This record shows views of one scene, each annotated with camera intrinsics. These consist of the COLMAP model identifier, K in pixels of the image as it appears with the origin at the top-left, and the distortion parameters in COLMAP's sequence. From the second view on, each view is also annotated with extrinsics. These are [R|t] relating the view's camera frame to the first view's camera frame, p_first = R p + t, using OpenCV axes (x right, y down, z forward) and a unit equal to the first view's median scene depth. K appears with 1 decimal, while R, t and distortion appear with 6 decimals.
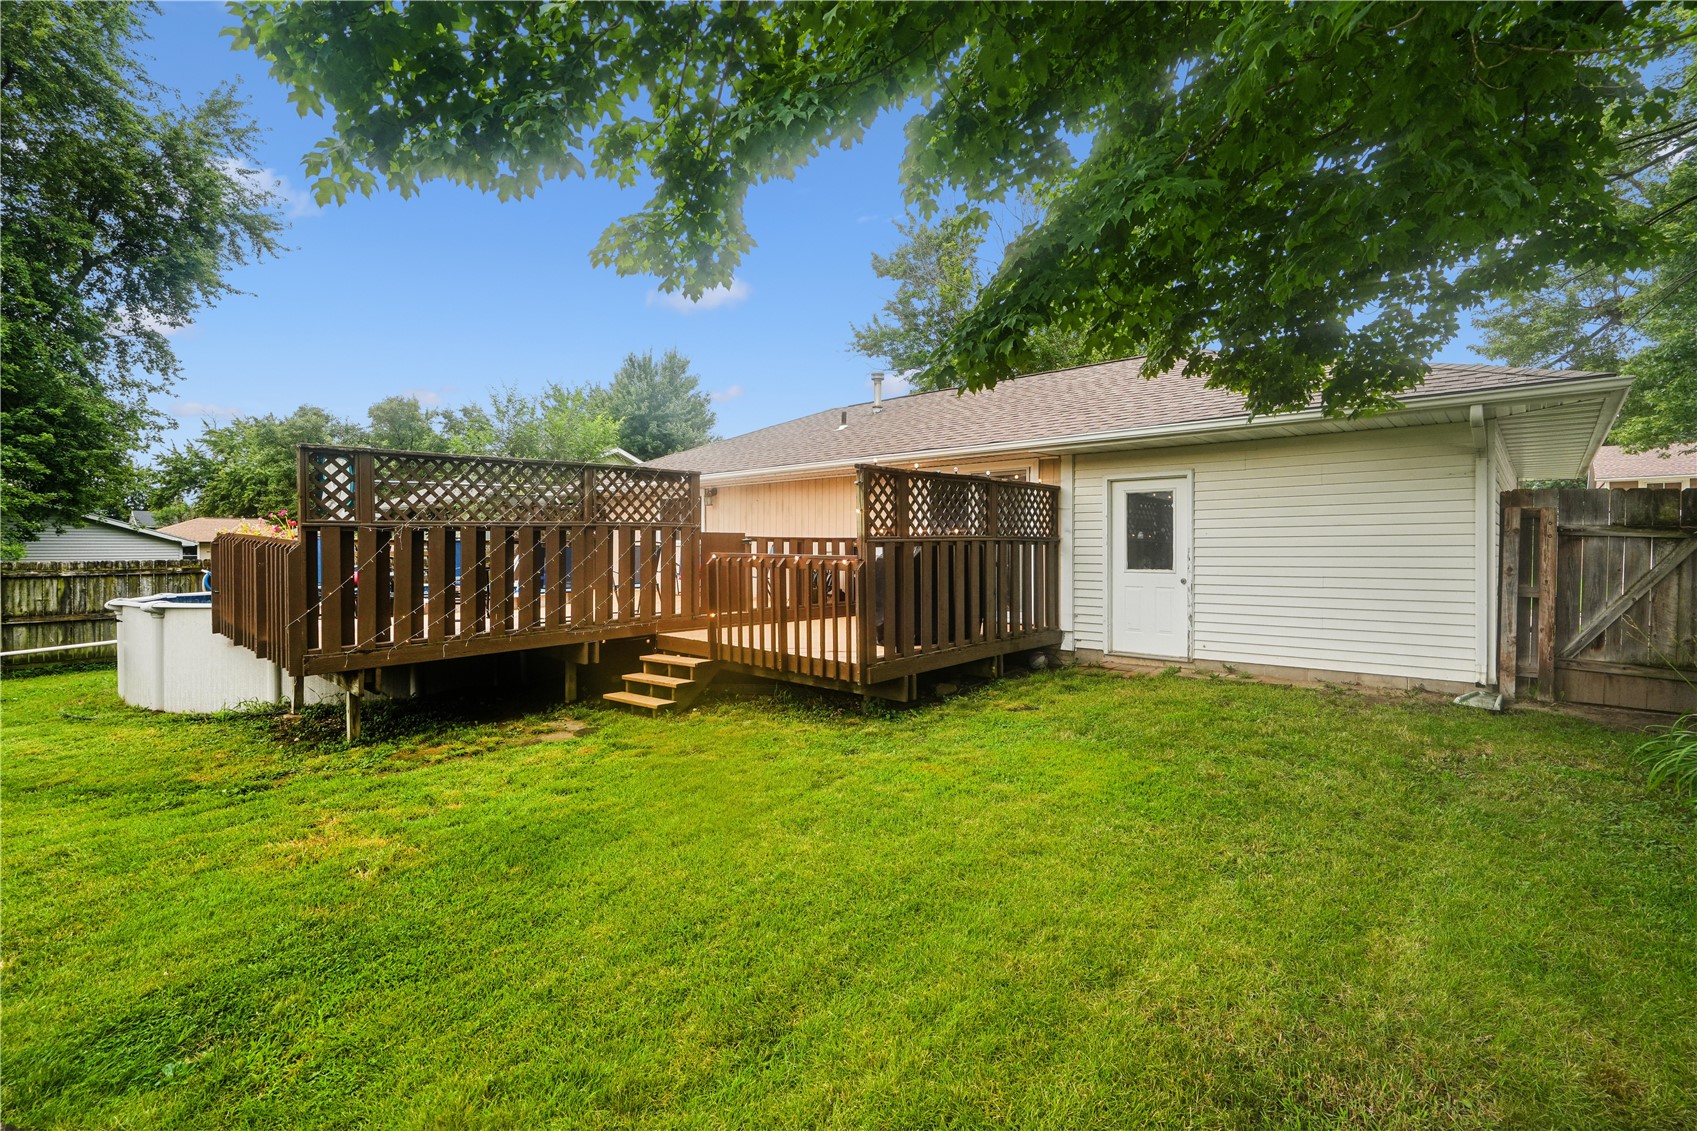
lens RADIAL K [[788.6, 0, 844.4], [0, 788.6, 558.9], [0, 0, 1]] dist [0.005256, -0.000576]
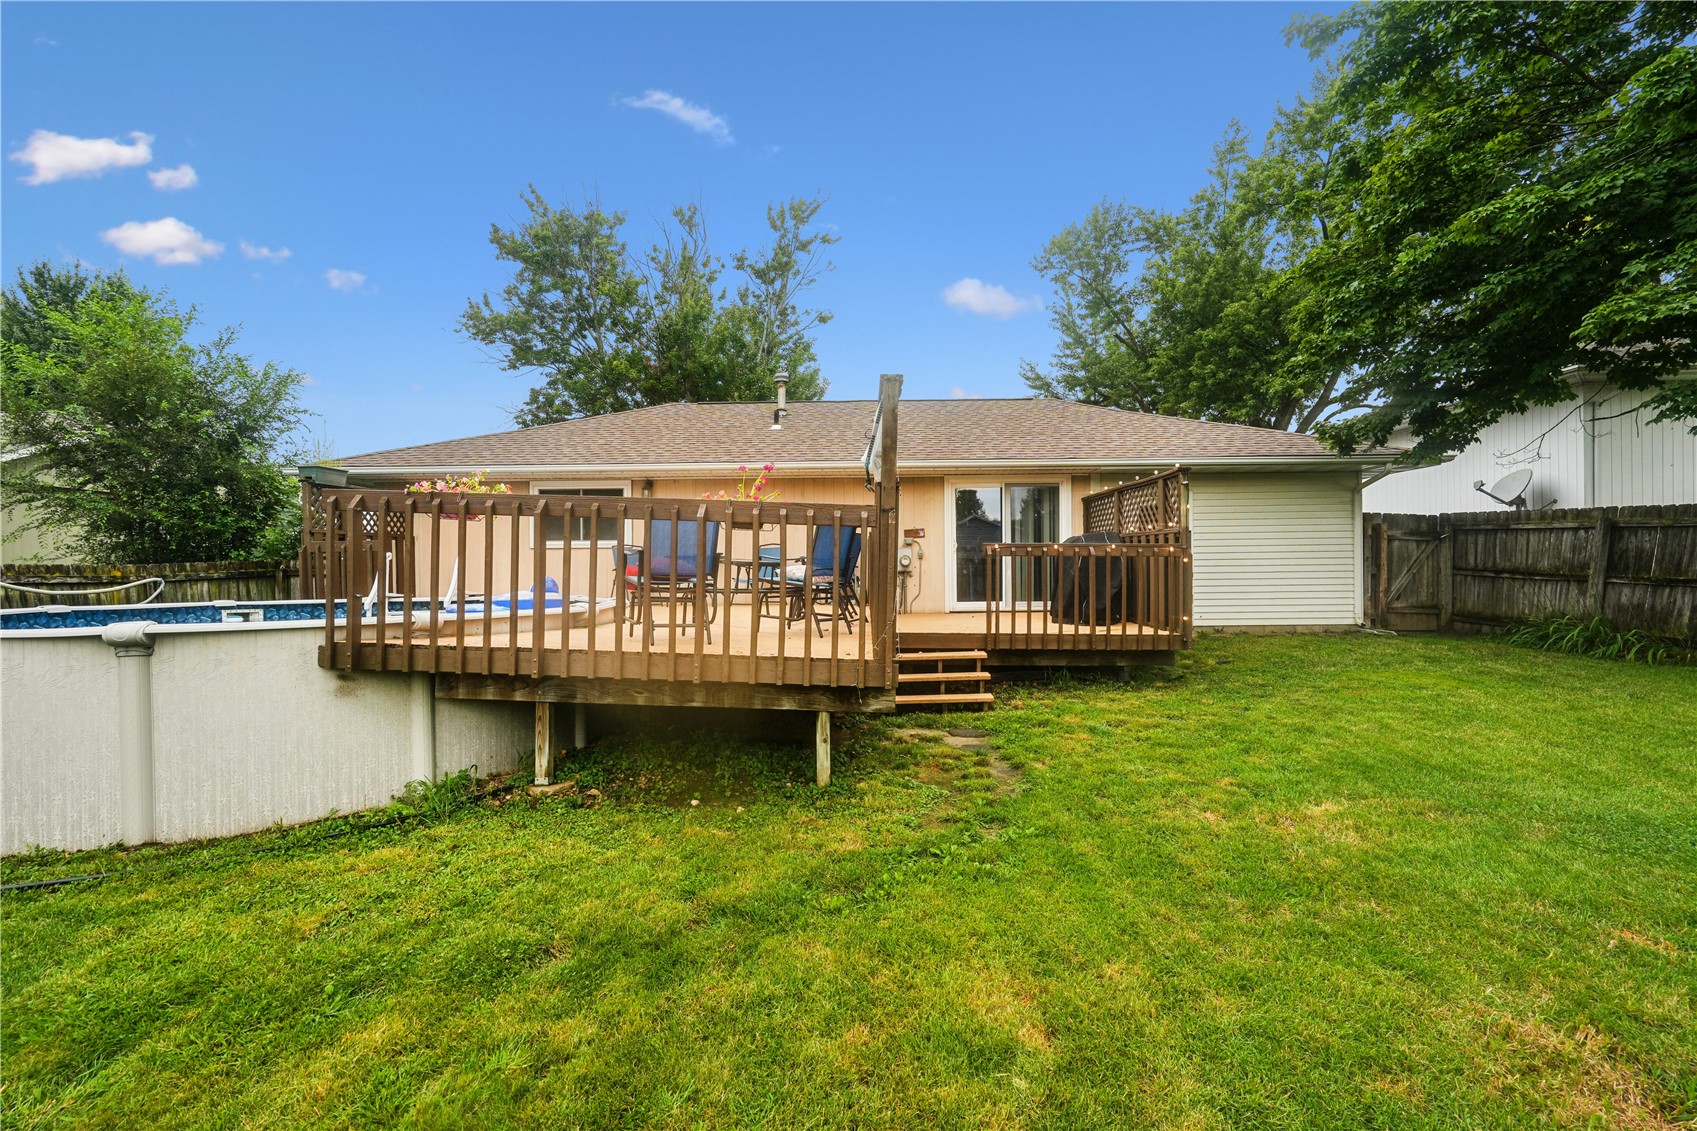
lens RADIAL K [[788.6, 0, 844.3], [0, 788.6, 563.0], [0, 0, 1]] dist [0.005256, -0.000576]
pose [[0.744510, 0.003507, 0.667603, -0.886868], [0.014299, 0.999673, -0.021198, 0.033325], [-0.667459, 0.025329, 0.744216, 0.342570]]
